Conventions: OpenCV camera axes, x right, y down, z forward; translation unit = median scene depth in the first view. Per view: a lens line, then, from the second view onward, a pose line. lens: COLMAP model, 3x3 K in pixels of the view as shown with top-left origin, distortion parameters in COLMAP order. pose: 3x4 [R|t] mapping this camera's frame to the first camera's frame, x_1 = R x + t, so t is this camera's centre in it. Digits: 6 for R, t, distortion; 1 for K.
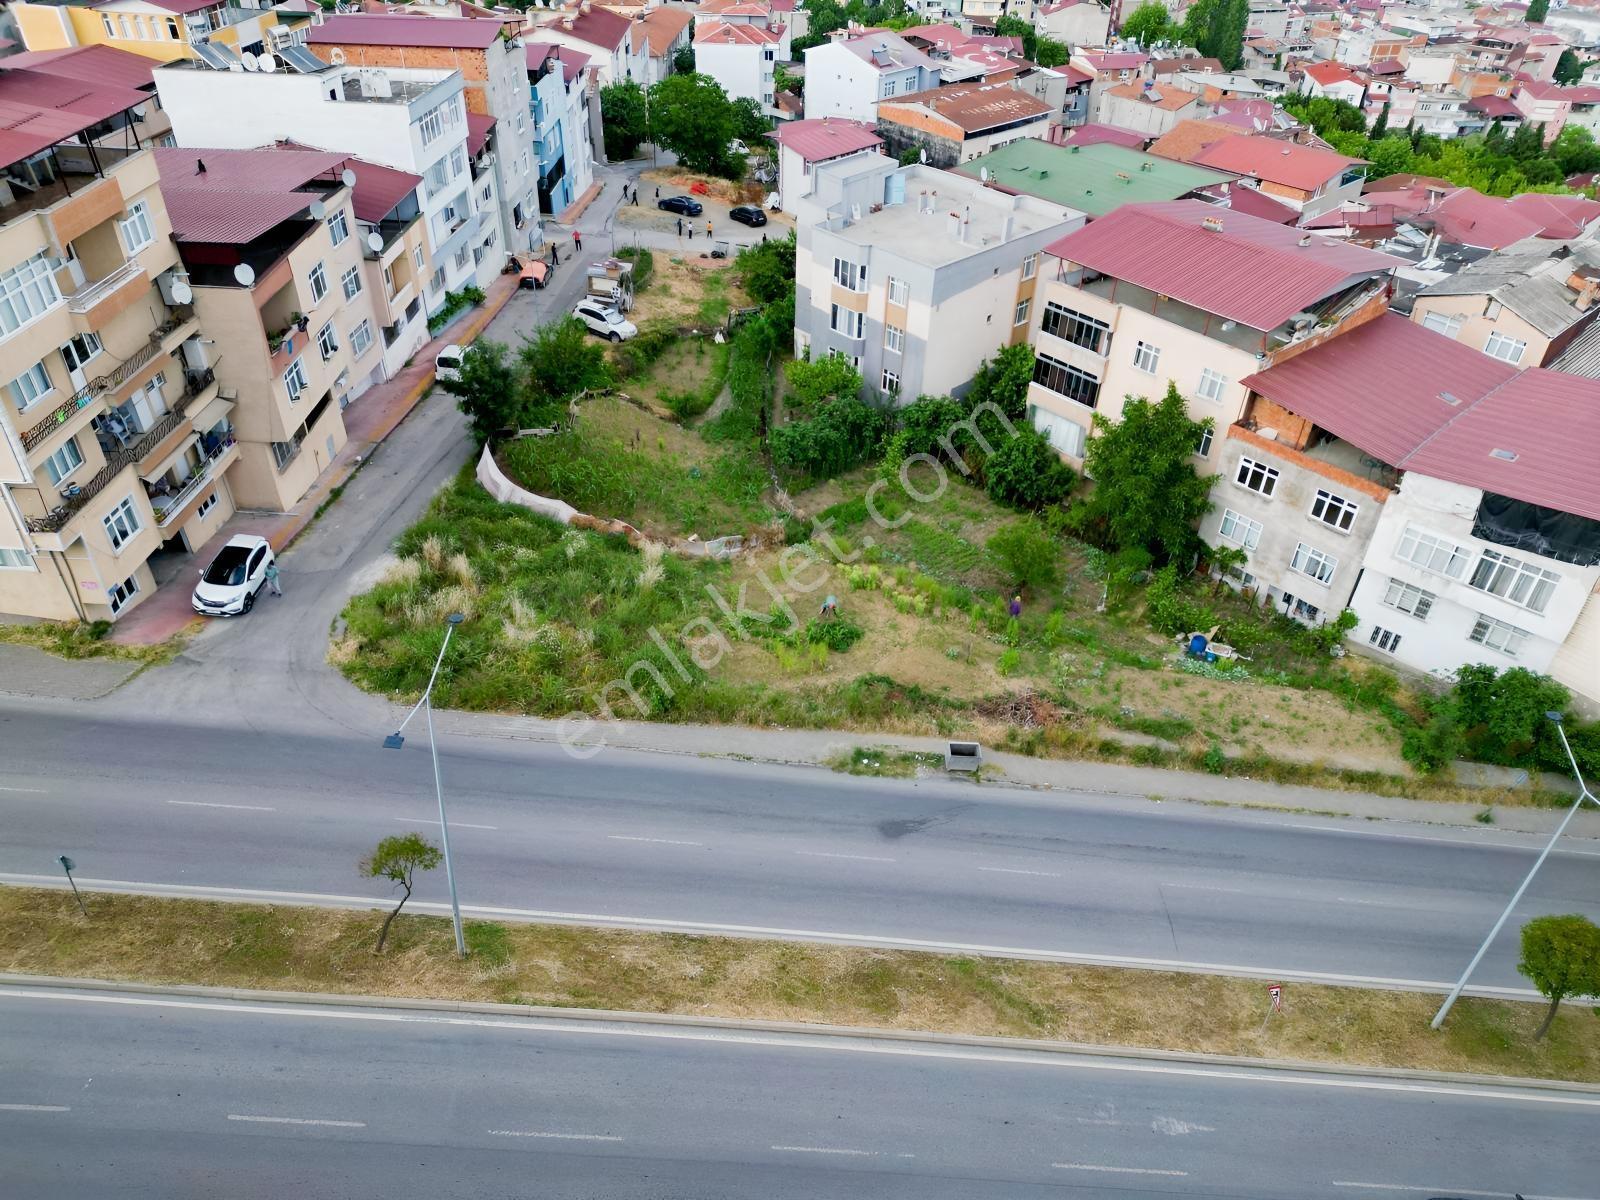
lens RADIAL K [[1115.3, 0, 796.9], [0, 1115.3, 597.8], [0, 0, 1]] dist [0.081421, -0.082084]
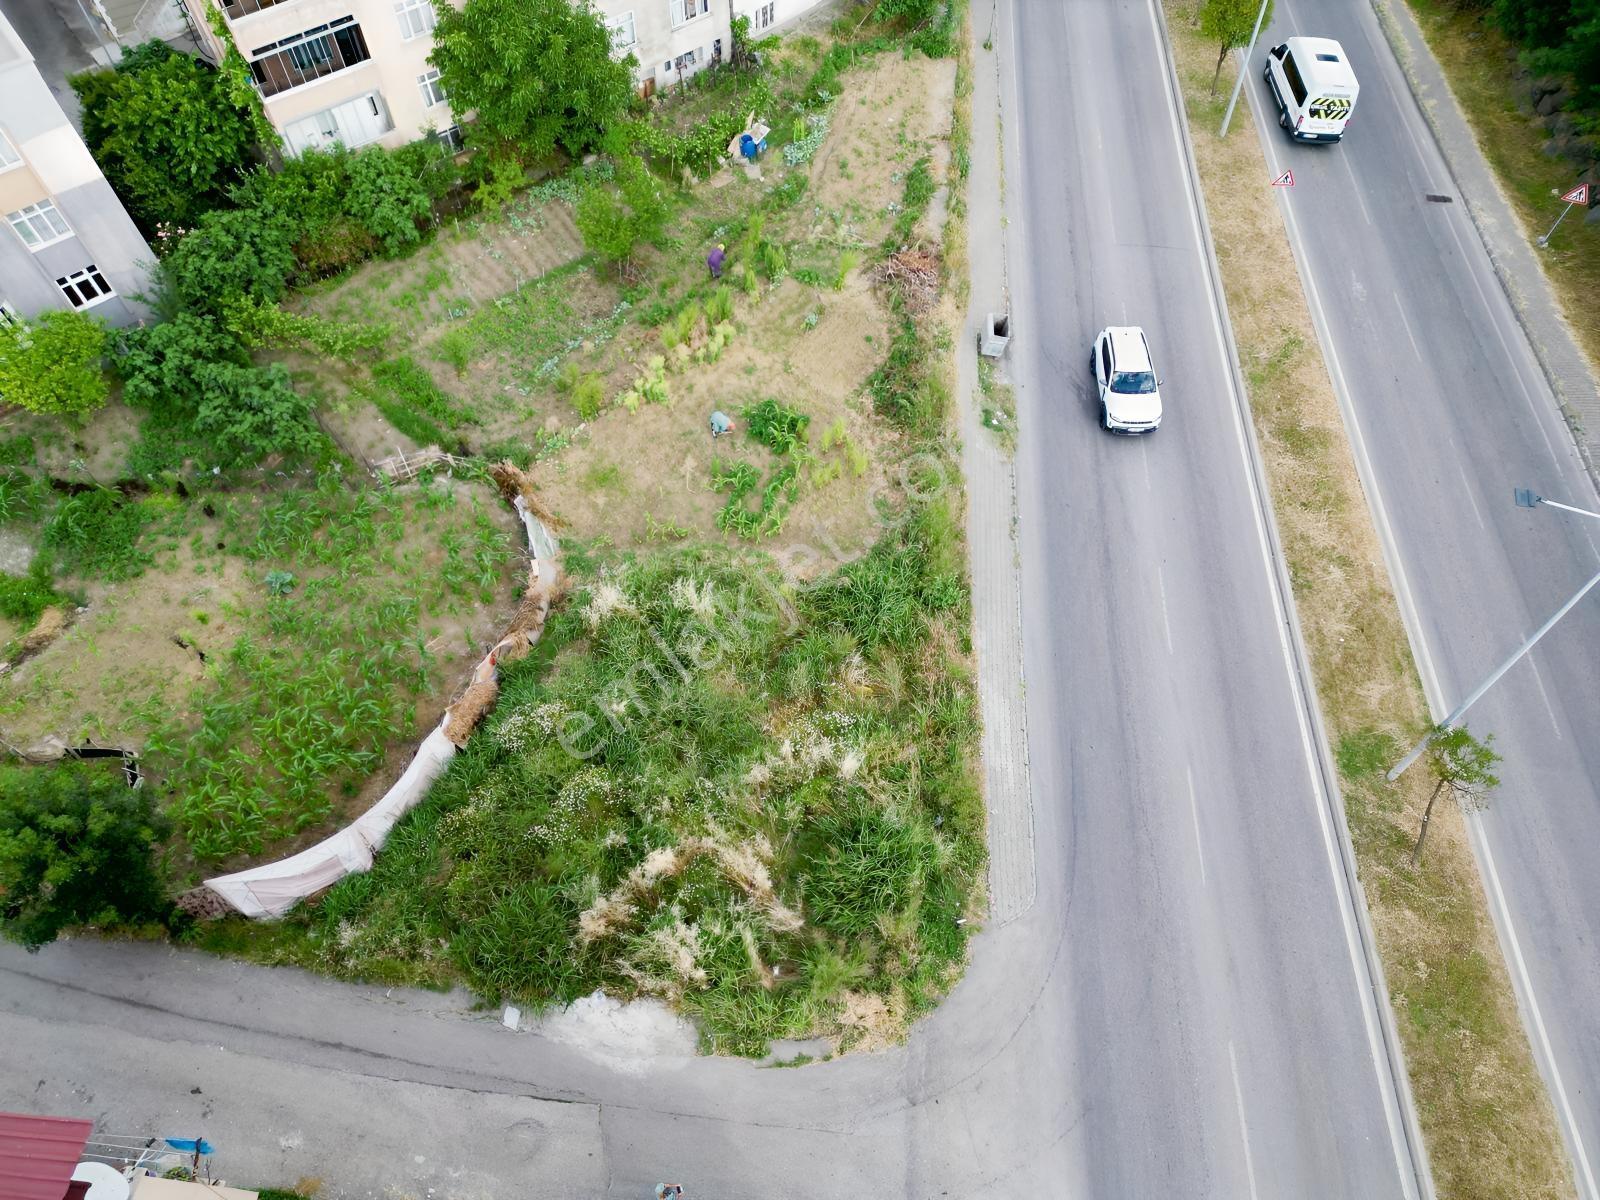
lens RADIAL K [[1115.3, 0, 796.9], [0, 1115.3, 597.8], [0, 0, 1]] dist [0.081421, -0.082084]
pose [[0.095271, -0.870008, 0.483746, -0.605303], [0.597646, 0.438618, 0.671144, -0.579249], [-0.796080, 0.225168, 0.561744, 0.782570]]
